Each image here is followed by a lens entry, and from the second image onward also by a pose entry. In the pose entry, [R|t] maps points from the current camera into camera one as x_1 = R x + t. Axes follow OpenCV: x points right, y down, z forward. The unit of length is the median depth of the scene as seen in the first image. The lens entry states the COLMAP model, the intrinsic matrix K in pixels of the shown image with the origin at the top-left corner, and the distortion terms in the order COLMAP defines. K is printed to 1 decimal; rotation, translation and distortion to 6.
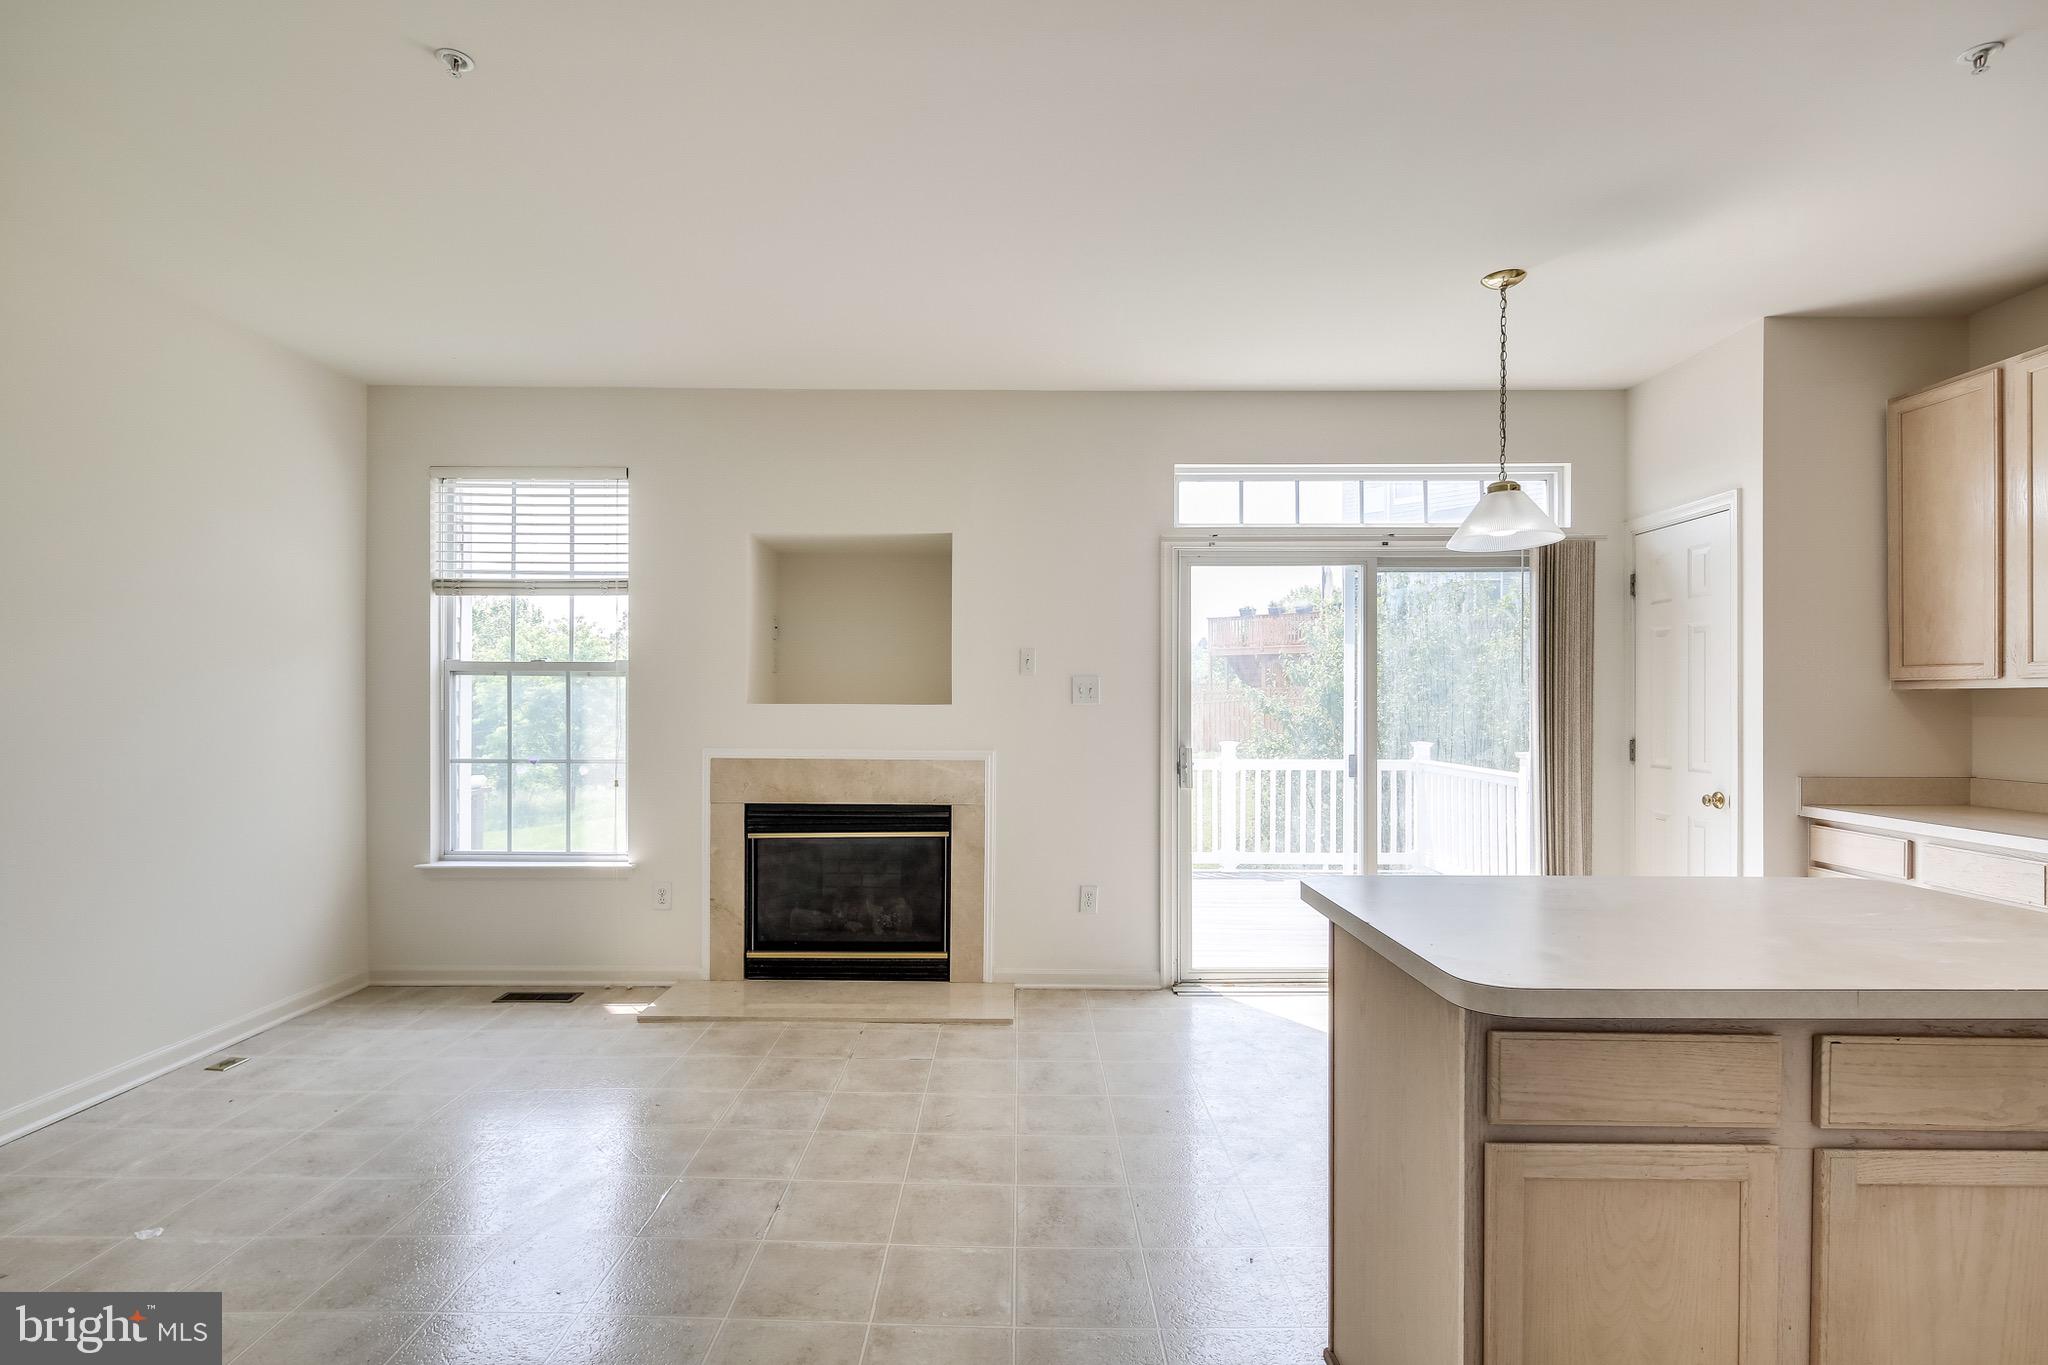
lens RADIAL K [[993.1, 0, 1029.5], [0, 993.1, 694.3], [0, 0, 1]] dist [0.000960, -0.002456]
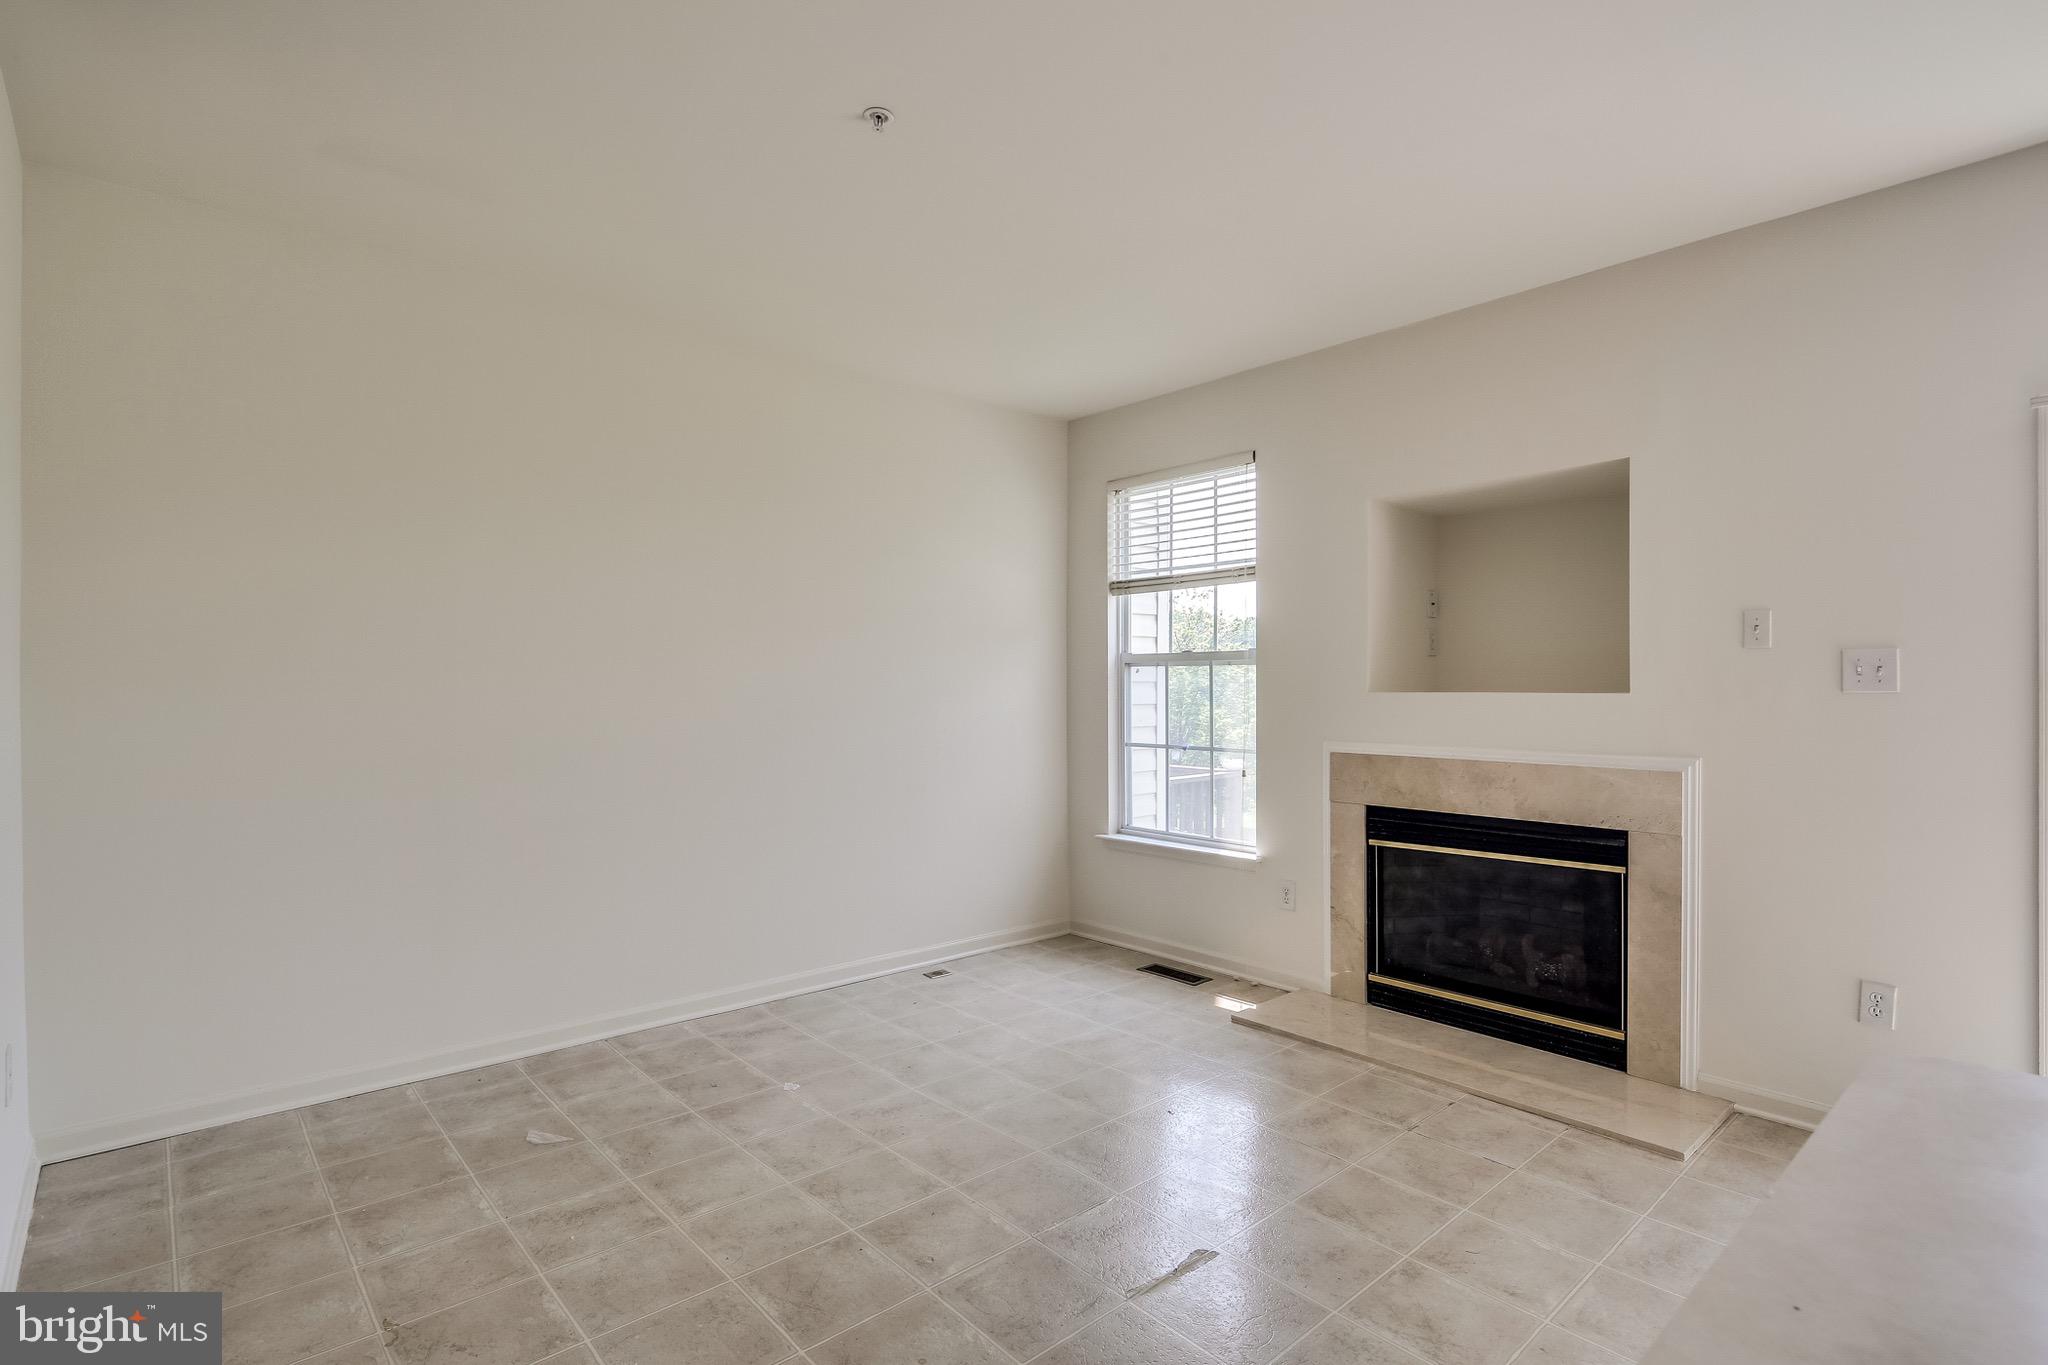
lens RADIAL K [[993.1, 0, 1022.4], [0, 993.1, 674.1], [0, 0, 1]] dist [0.000960, -0.002456]
pose [[0.661471, -0.014292, -0.749834, 0.177080], [0.005278, 0.999882, -0.014402, 0.004526], [0.749952, 0.005569, 0.661469, 0.183321]]
